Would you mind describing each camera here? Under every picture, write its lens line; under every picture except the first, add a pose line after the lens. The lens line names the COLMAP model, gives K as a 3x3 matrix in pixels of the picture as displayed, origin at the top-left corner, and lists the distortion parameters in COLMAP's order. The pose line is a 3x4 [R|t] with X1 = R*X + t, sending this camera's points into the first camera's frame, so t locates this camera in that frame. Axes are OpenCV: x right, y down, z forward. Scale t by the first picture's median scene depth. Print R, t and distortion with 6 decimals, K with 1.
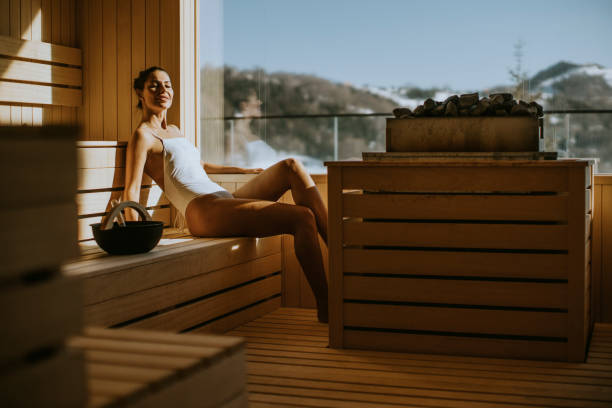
lens RADIAL K [[923.9, 0, 312.5], [0, 923.9, 201.5], [0, 0, 1]] dist [0.015952, 0.000000]
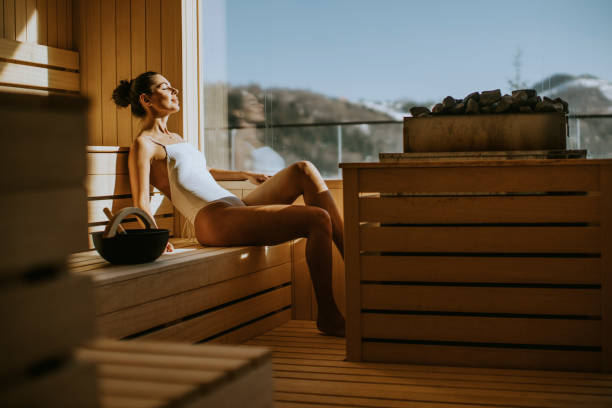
lens RADIAL K [[923.9, 0, 311.0], [0, 923.9, 210.3], [0, 0, 1]] dist [0.015952, 0.000000]
pose [[0.999925, -0.011854, 0.003193, -0.018059], [0.011878, 0.999900, -0.007614, 0.010747], [-0.003102, 0.007651, 0.999966, 0.052835]]
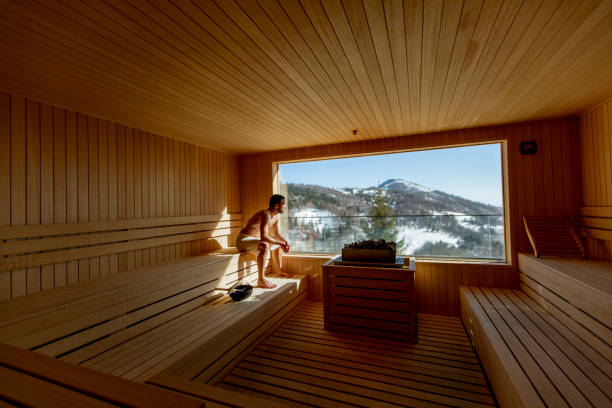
lens RADIAL K [[268.3, 0, 304.5], [0, 268.3, 203.0], [0, 0, 1]] dist [0.007650, -0.002967]
pose [[0.998571, -0.020457, -0.049375, 0.007907], [0.017290, 0.997817, -0.063742, -0.172910], [0.050571, 0.062798, 0.996744, 0.139581]]
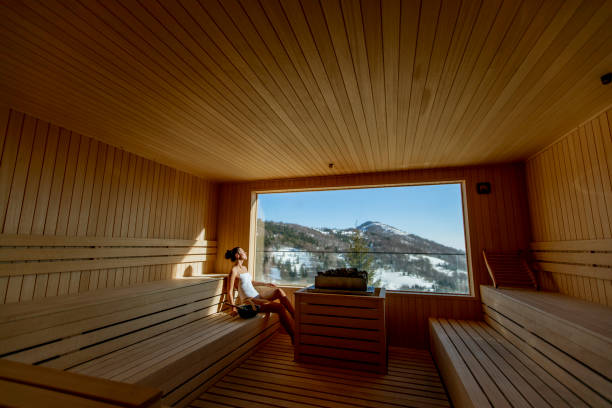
lens RADIAL K [[268.3, 0, 305.0], [0, 268.3, 204.7], [0, 0, 1]] dist [0.007650, -0.002967]
pose [[0.999336, 0.021967, 0.029075, 0.017936], [-0.015658, 0.979321, -0.201708, -0.132923], [-0.032904, 0.201118, 0.979014, 0.115947]]
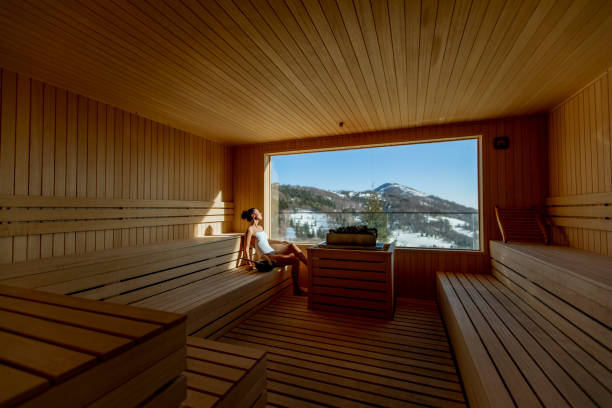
lens RADIAL K [[268.3, 0, 305.5], [0, 268.3, 204.1], [0, 0, 1]] dist [0.007650, -0.002967]
pose [[0.999489, 0.002507, -0.031879, 0.037511], [-0.004679, 0.997659, -0.068232, -0.119940], [0.031633, 0.068346, 0.997160, 0.095585]]
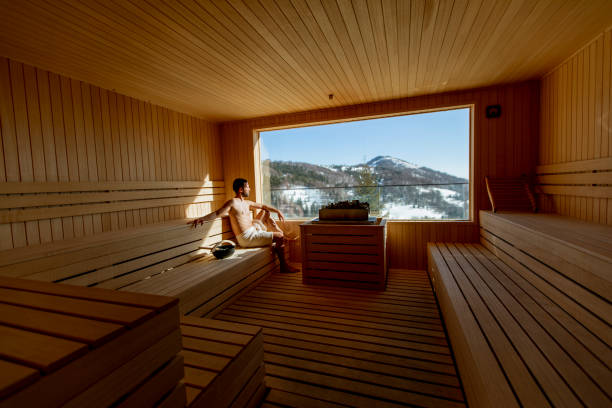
lens RADIAL K [[268.3, 0, 304.7], [0, 268.3, 203.0], [0, 0, 1]] dist [0.007650, -0.002967]
pose [[0.999481, -0.030512, -0.010290, 0.041922], [0.030693, 0.999369, 0.017873, -0.122373], [0.009738, -0.018180, 0.999787, 0.102665]]
